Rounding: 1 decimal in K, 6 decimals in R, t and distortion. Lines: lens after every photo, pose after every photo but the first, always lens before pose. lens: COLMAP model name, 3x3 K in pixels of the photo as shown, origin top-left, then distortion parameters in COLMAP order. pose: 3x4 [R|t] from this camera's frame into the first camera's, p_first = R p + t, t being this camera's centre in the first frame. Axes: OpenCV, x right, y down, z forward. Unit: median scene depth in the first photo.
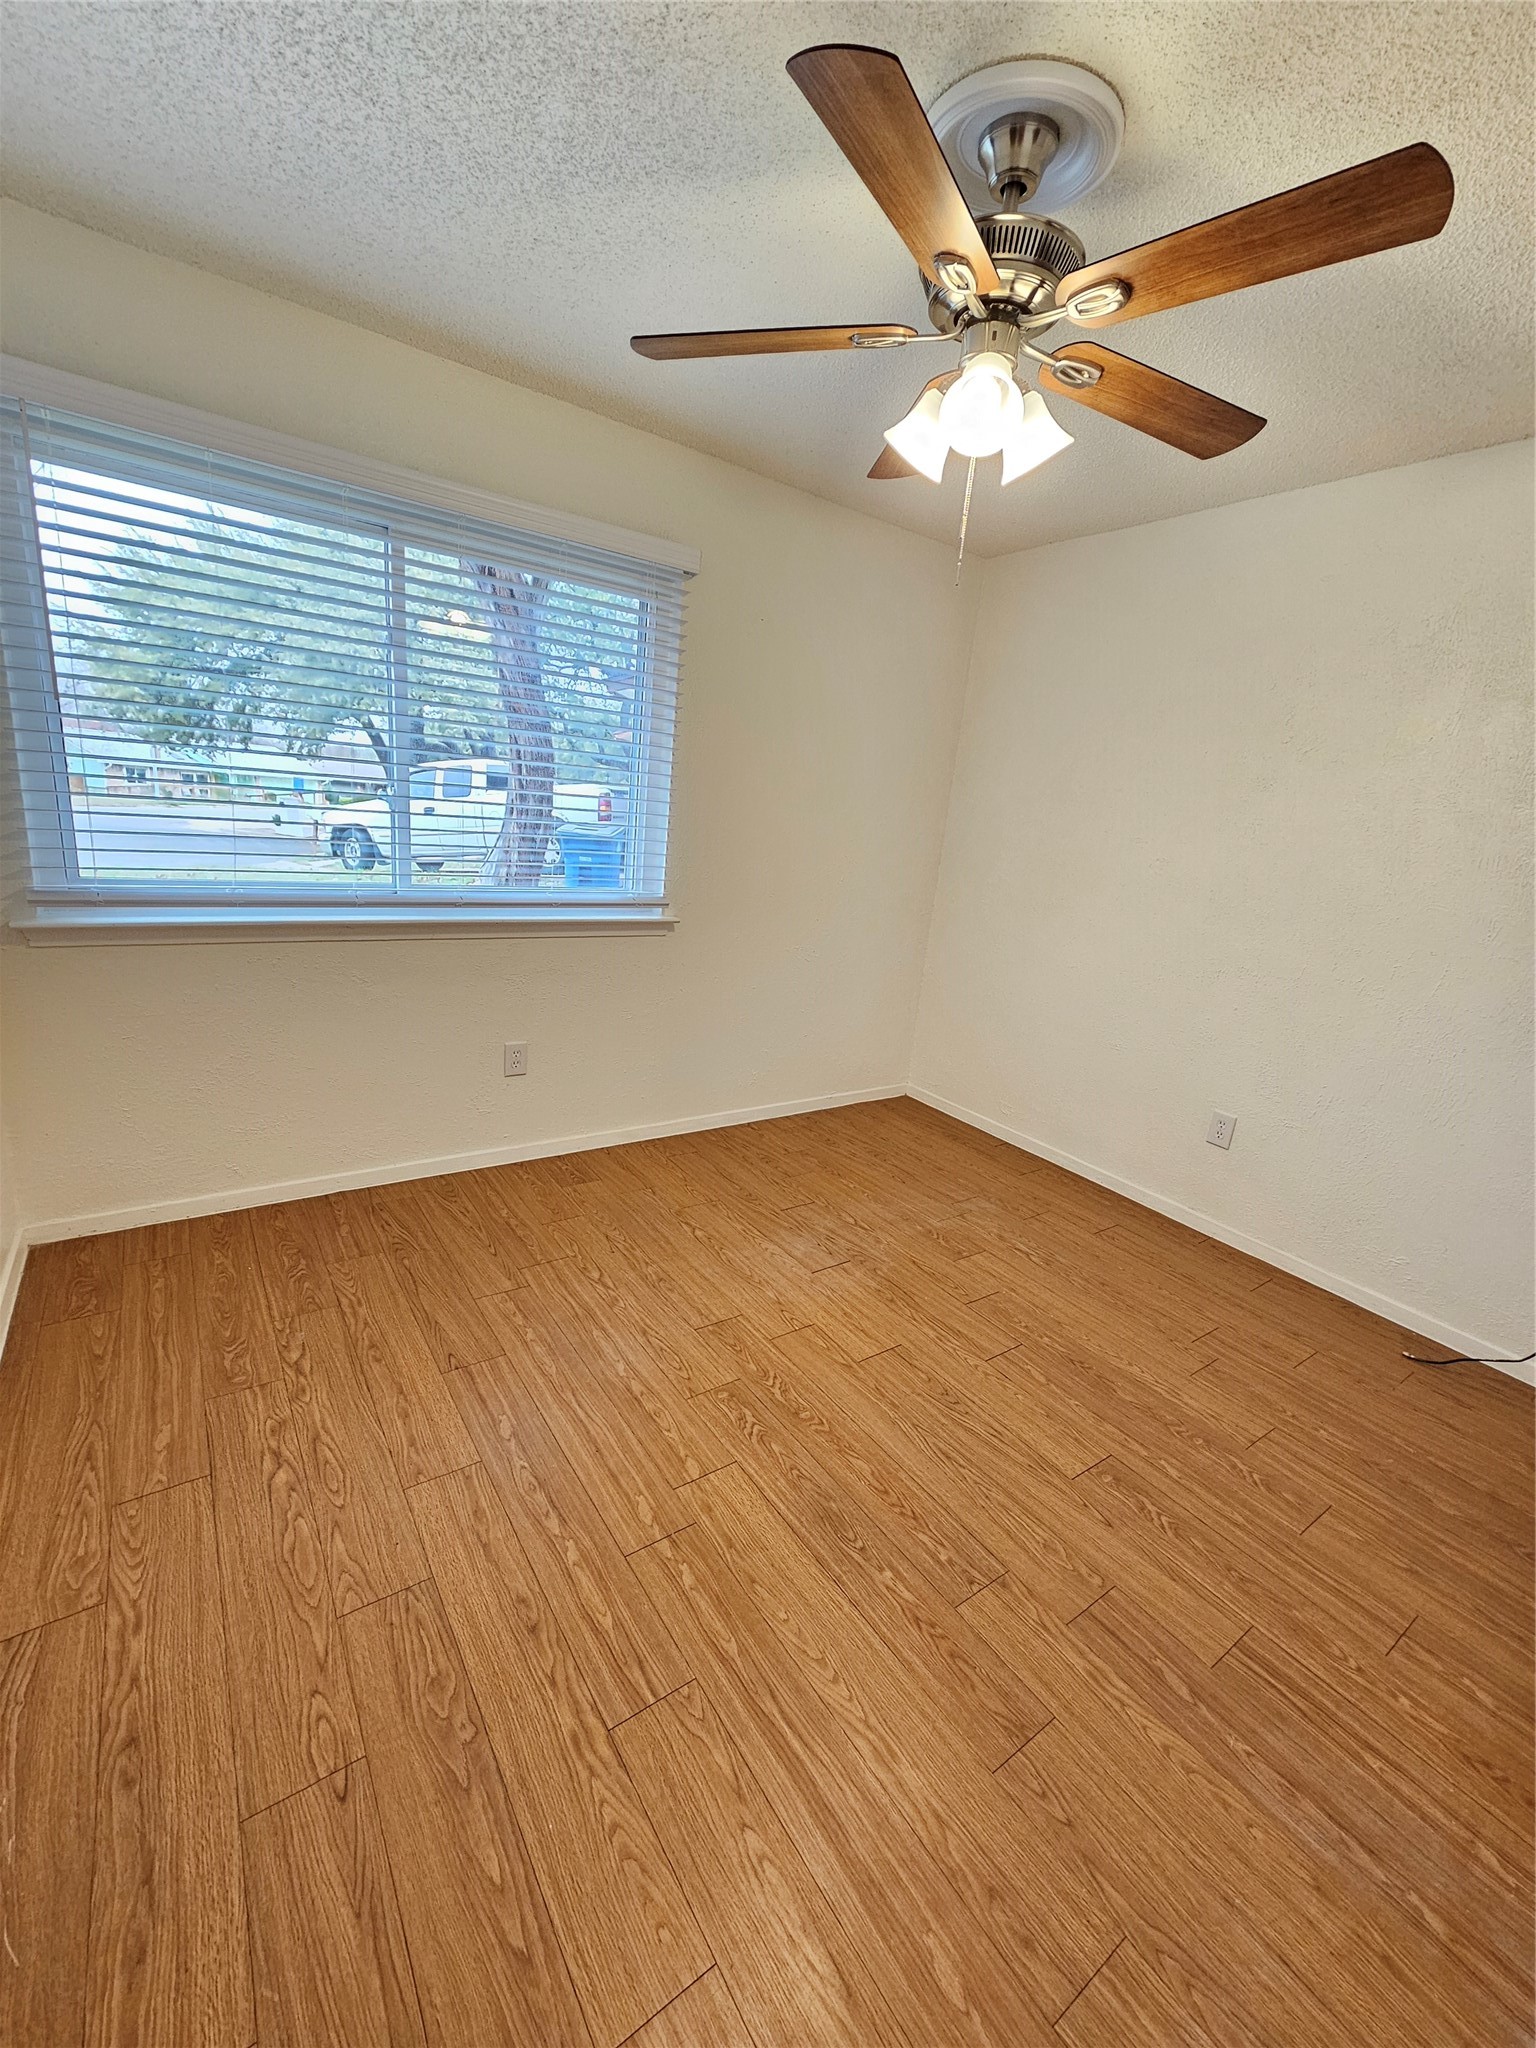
lens RADIAL K [[835.5, 0, 765.1], [0, 835.5, 1030.4], [0, 0, 1]] dist [-0.001865, 0.000644]
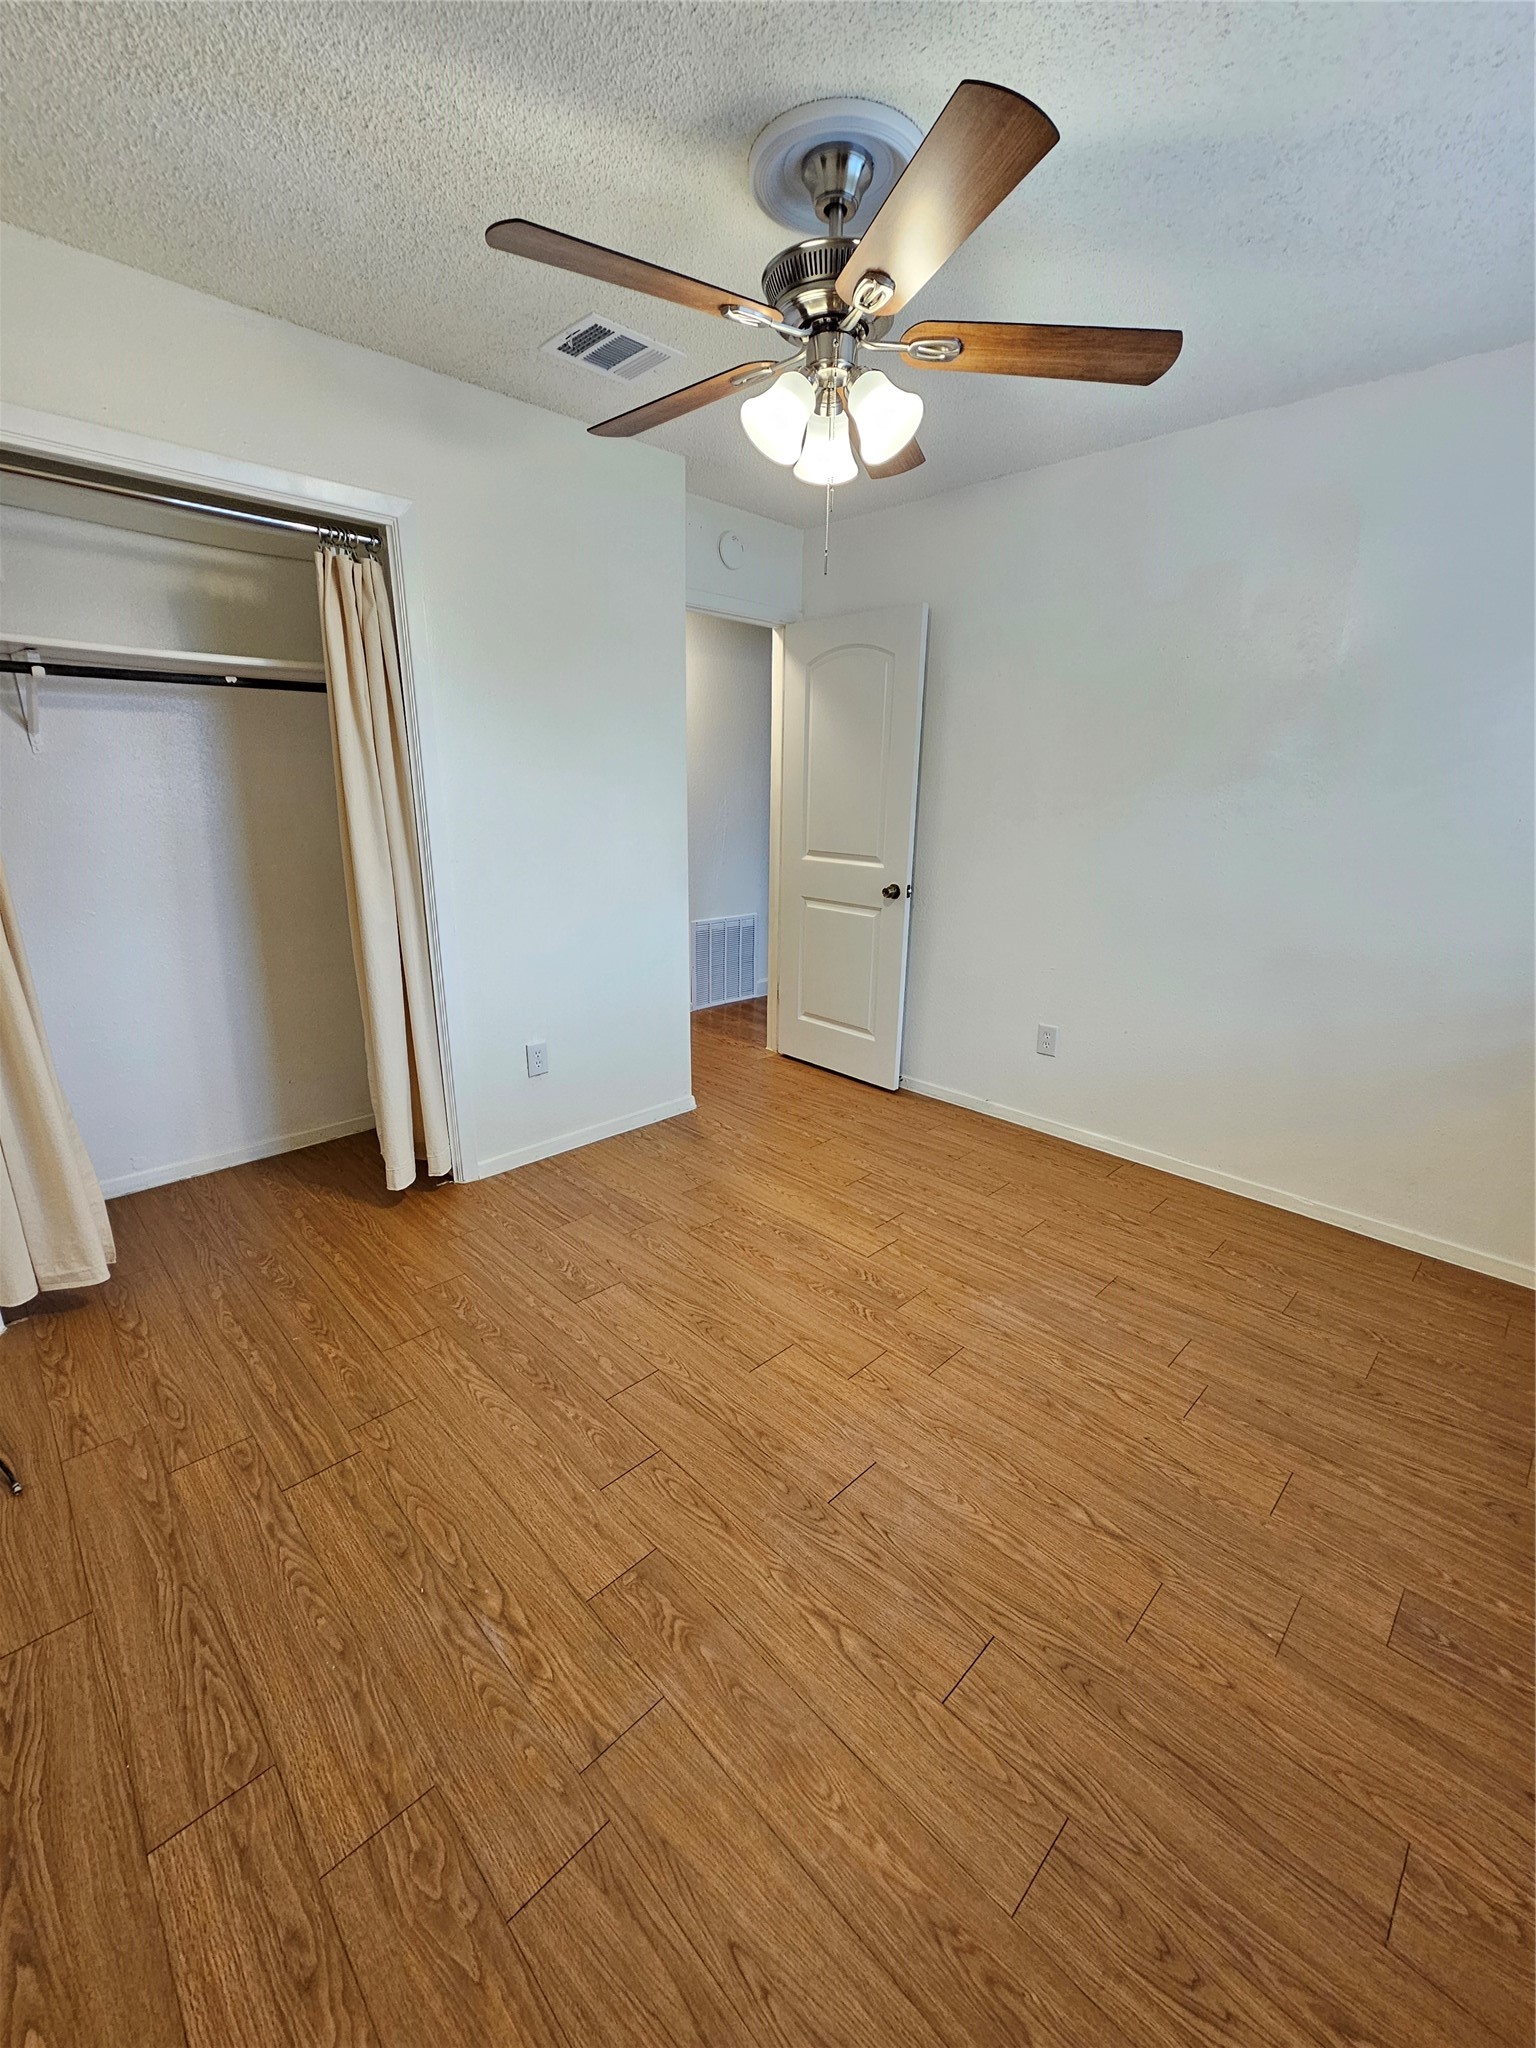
lens RADIAL K [[835.5, 0, 765.1], [0, 835.5, 1030.4], [0, 0, 1]] dist [-0.001865, 0.000644]
pose [[-0.980946, -0.055492, -0.186188, 0.327350], [-0.144342, 0.849621, 0.507256, -0.391461], [0.130040, 0.524466, -0.841442, 1.530141]]
